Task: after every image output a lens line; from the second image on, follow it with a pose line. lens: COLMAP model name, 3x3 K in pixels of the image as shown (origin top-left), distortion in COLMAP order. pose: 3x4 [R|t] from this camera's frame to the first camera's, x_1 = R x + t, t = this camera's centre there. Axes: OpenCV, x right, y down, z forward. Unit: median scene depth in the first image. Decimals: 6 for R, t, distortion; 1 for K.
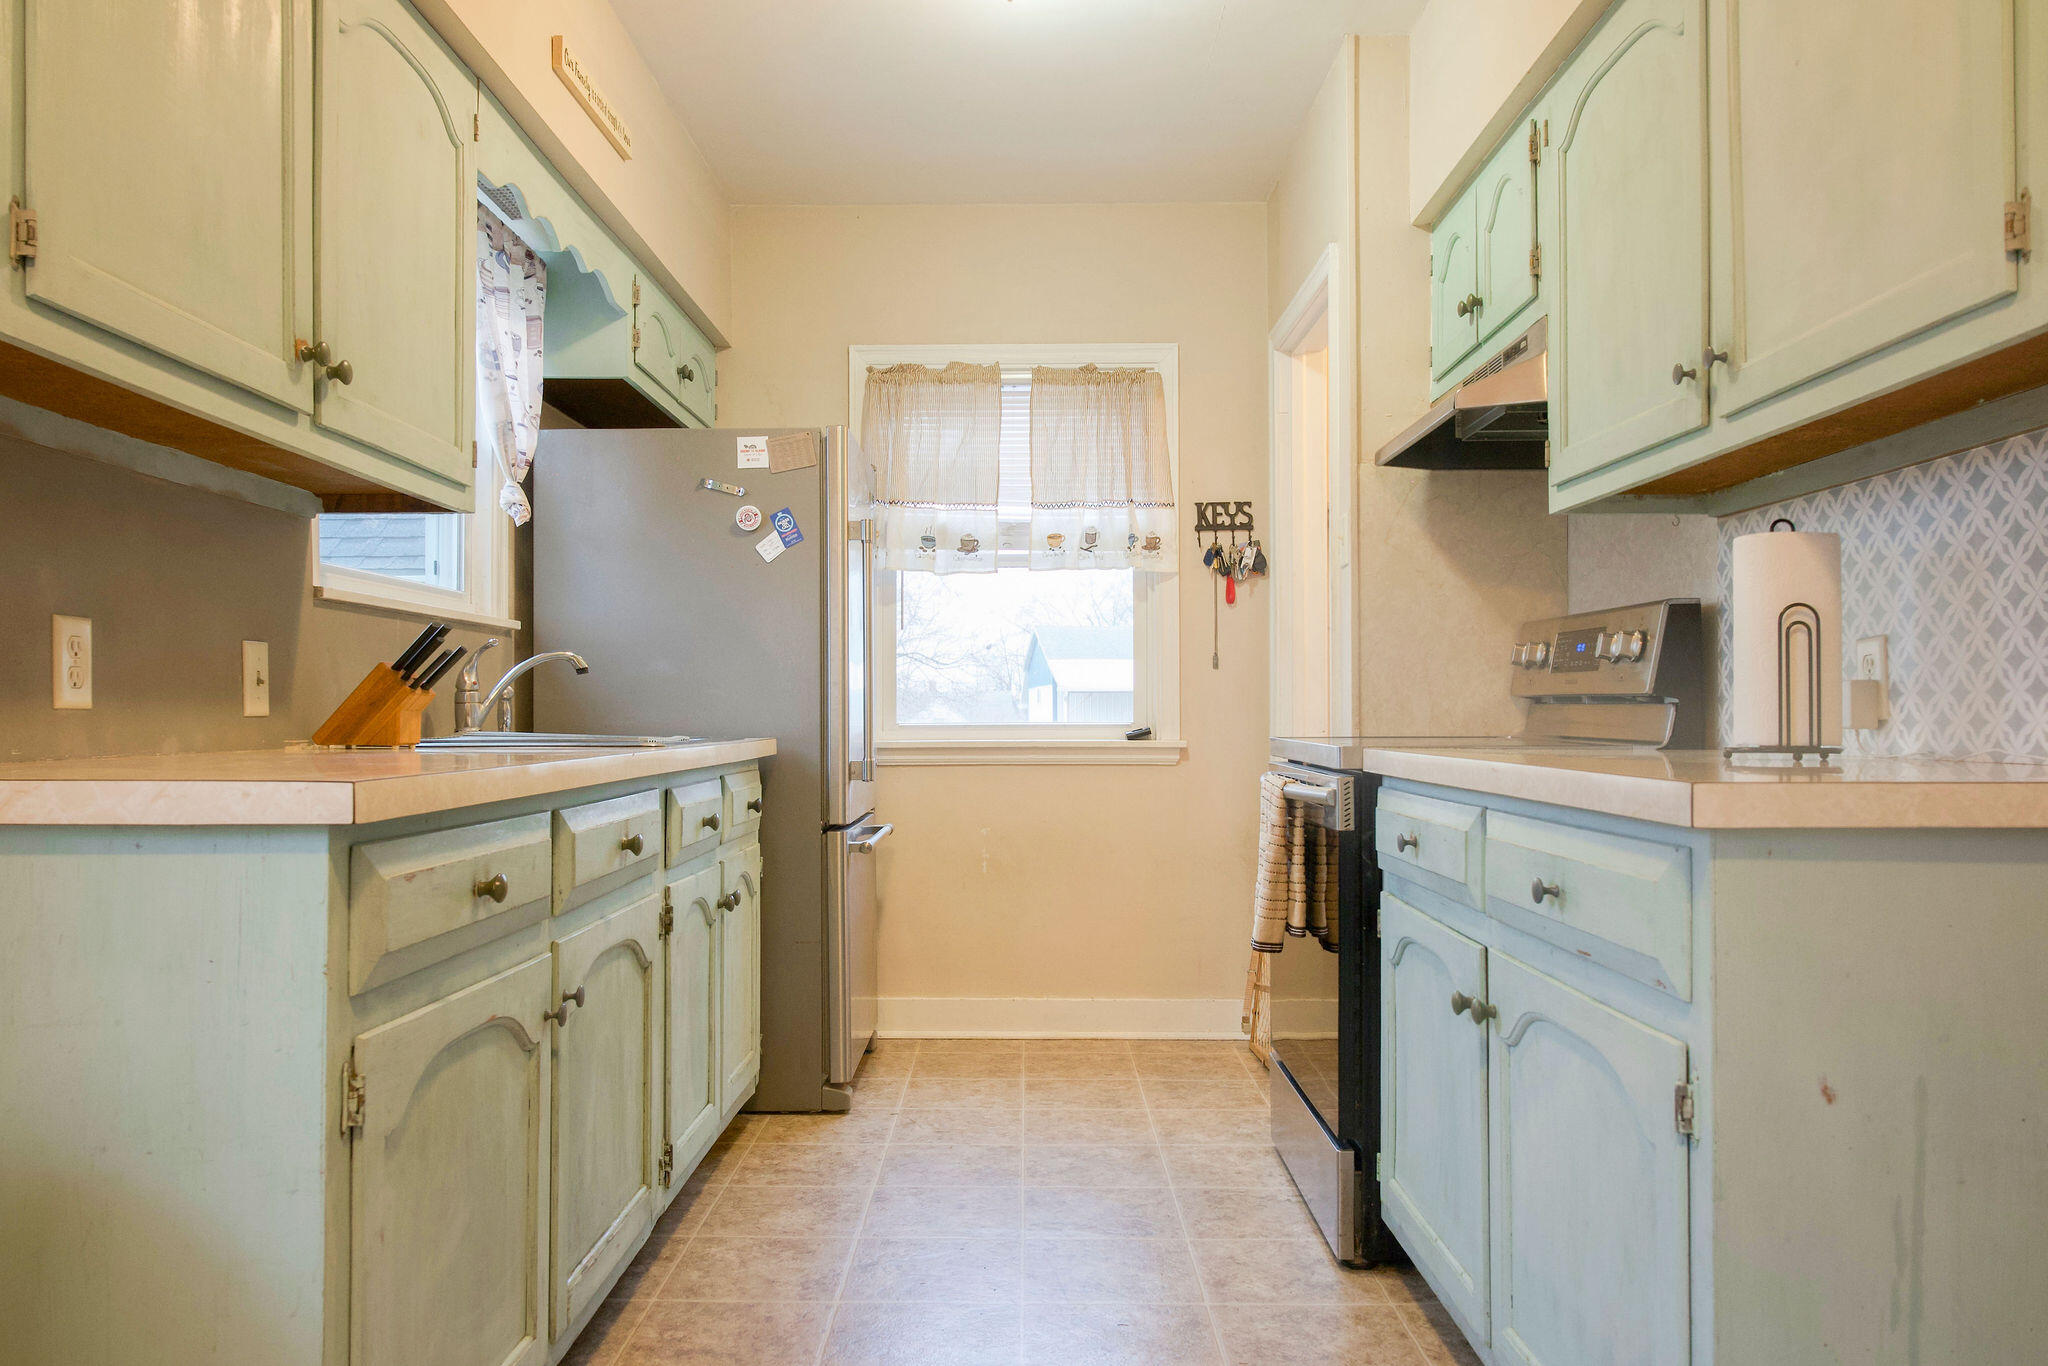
lens RADIAL K [[1520.0, 0, 1013.5], [0, 1520.0, 680.7], [0, 0, 1]] dist [-0.011795, 0.013105]
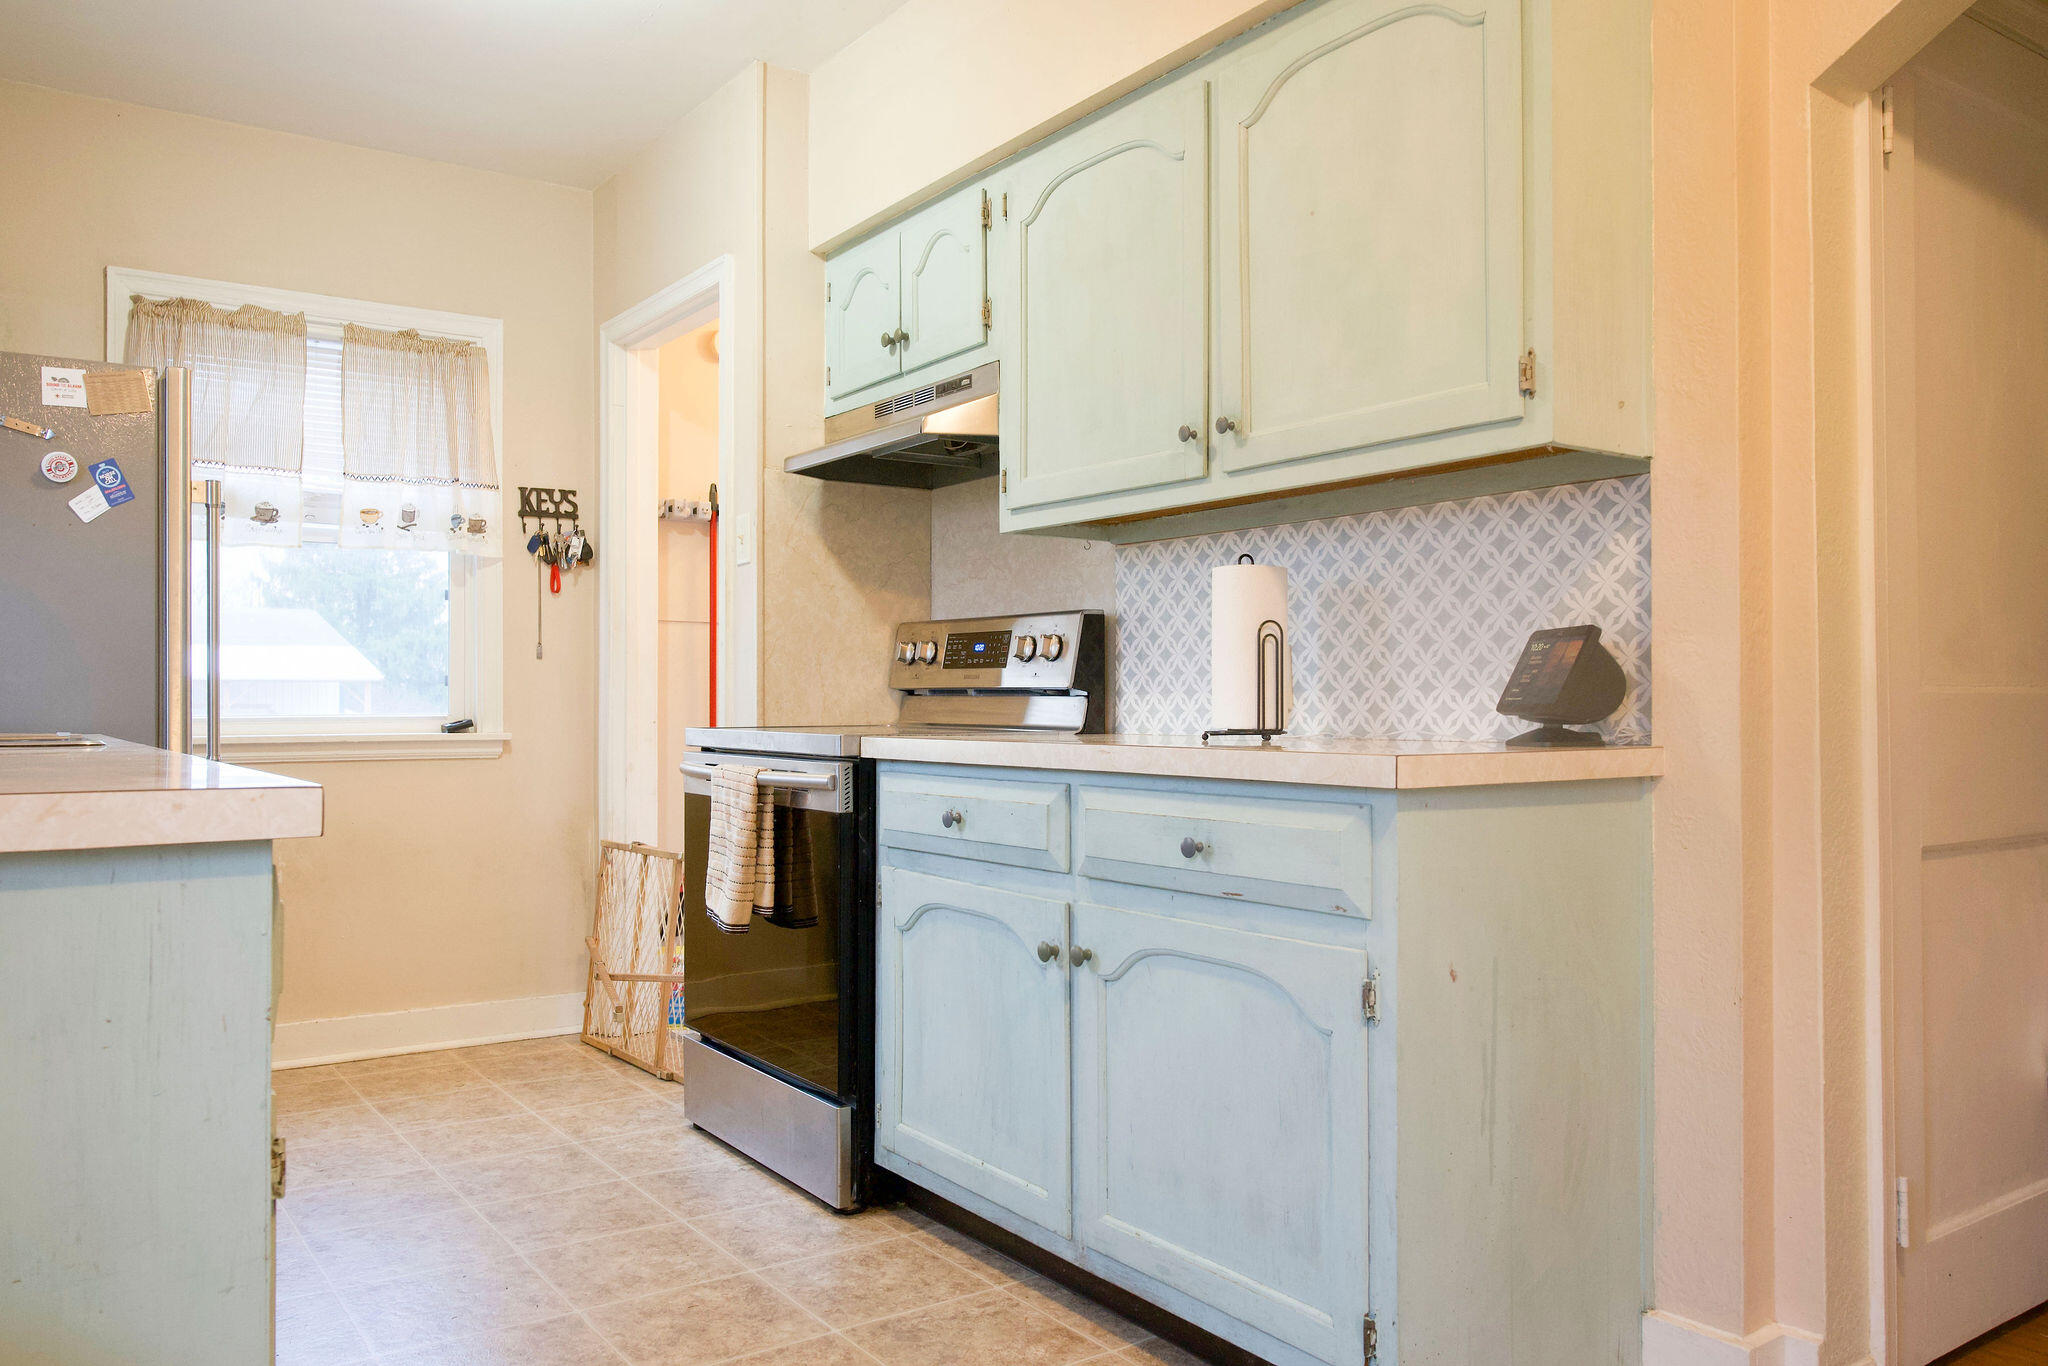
lens RADIAL K [[1520.0, 0, 1014.5], [0, 1520.0, 677.2], [0, 0, 1]] dist [-0.011795, 0.013105]
pose [[0.815466, 0.009810, 0.578722, -0.246481], [-0.012034, 0.999928, 0.000007, 0.000366], [-0.578680, -0.006970, 0.815525, 0.035592]]
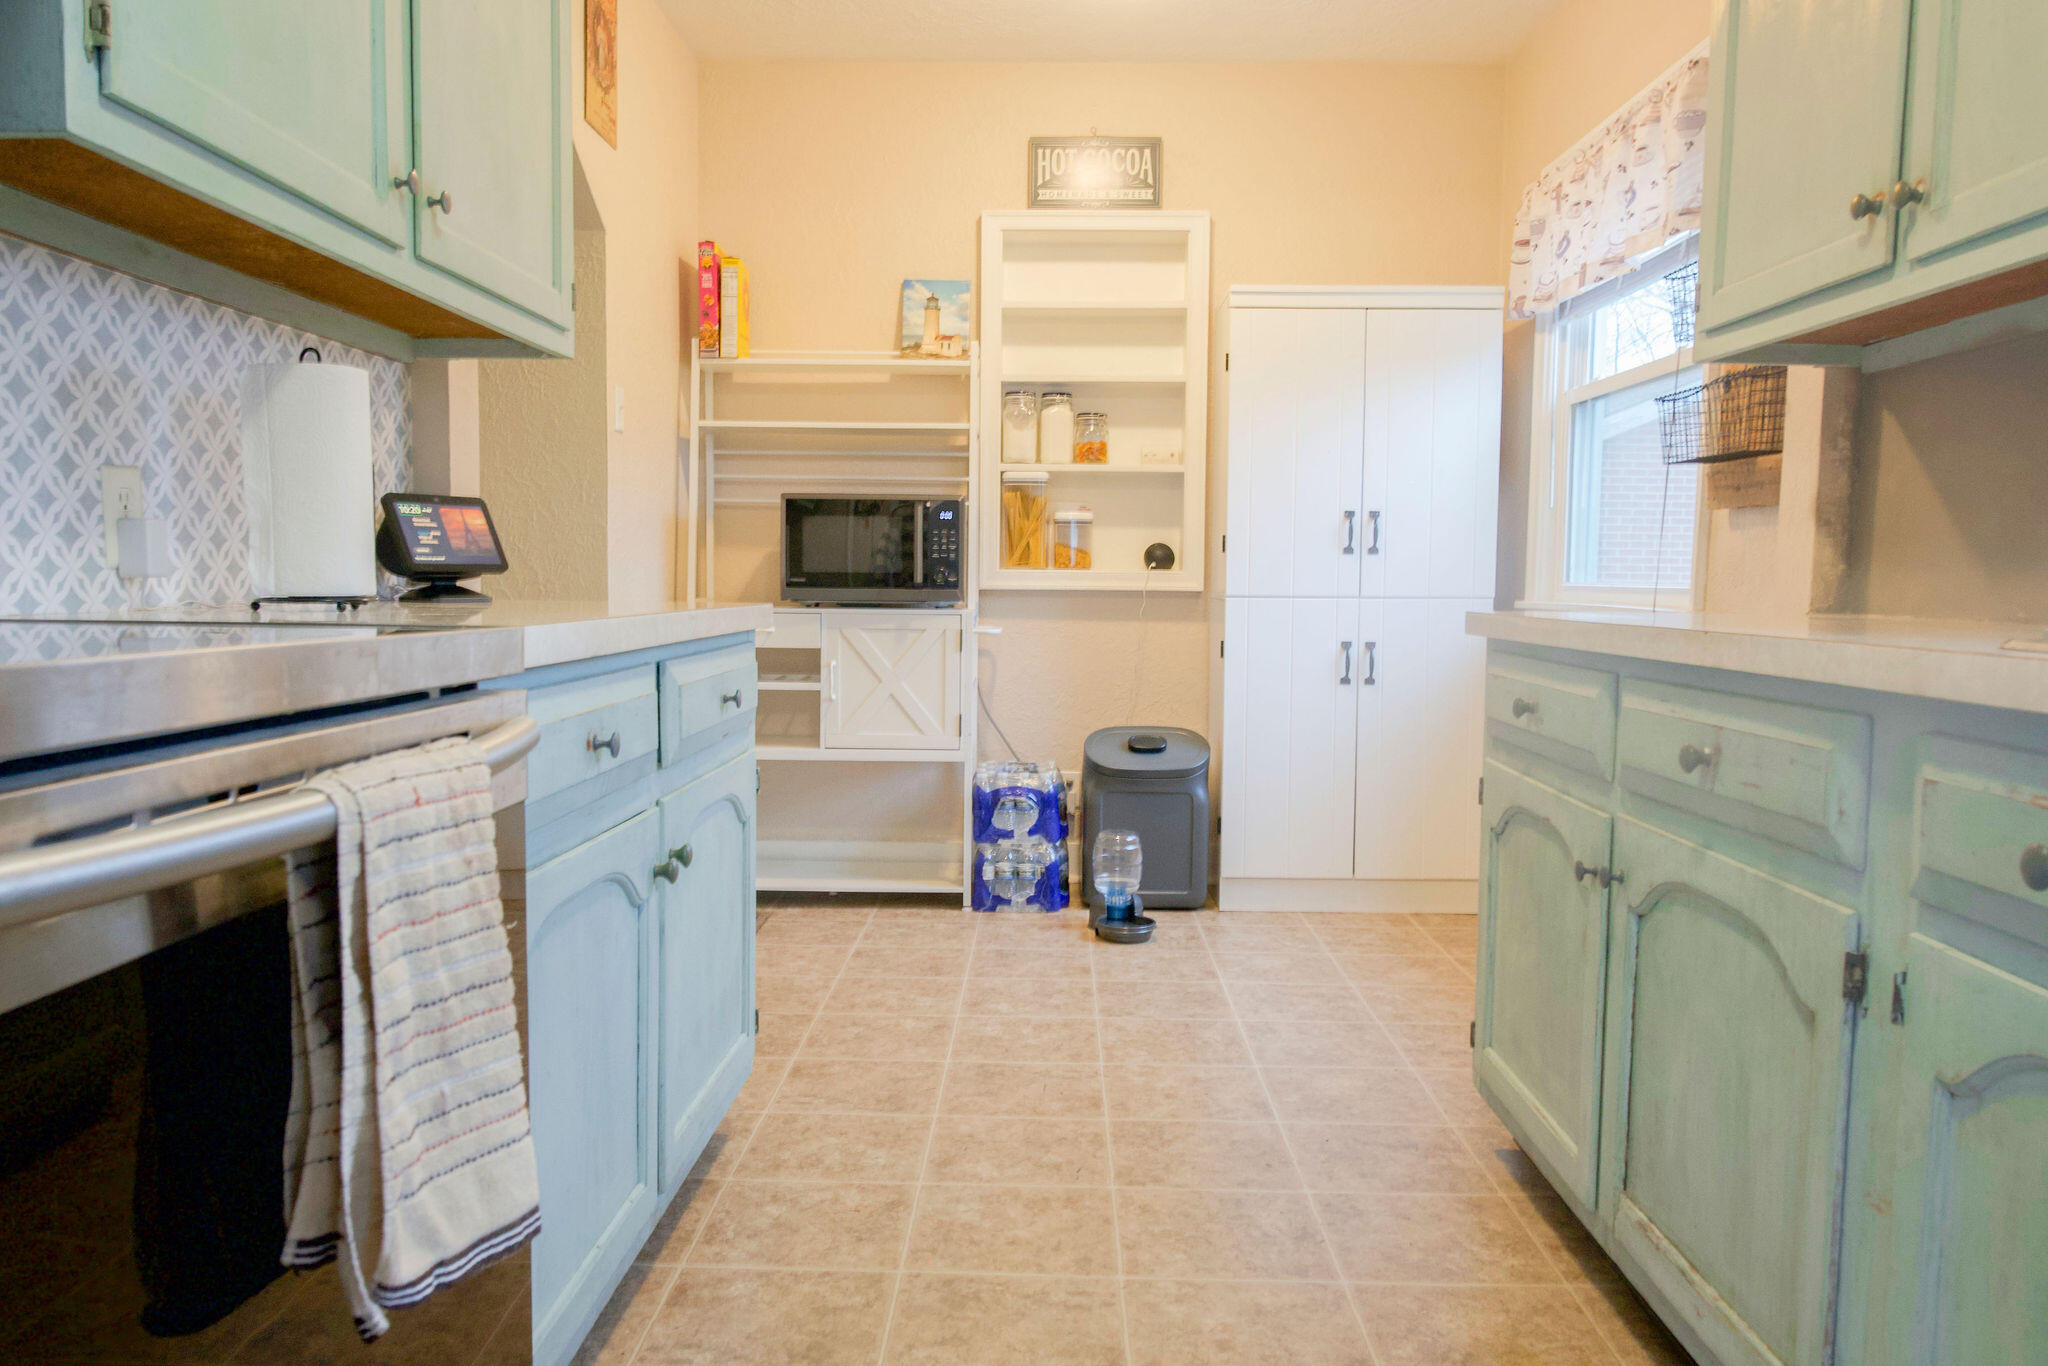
lens RADIAL K [[1520.0, 0, 1025.2], [0, 1520.0, 687.7], [0, 0, 1]] dist [-0.011795, 0.013105]
pose [[-0.999838, -0.005249, 0.017207, 0.036645], [-0.004082, 0.997730, 0.067213, 0.030833], [-0.017520, 0.067132, -0.997590, 1.696433]]
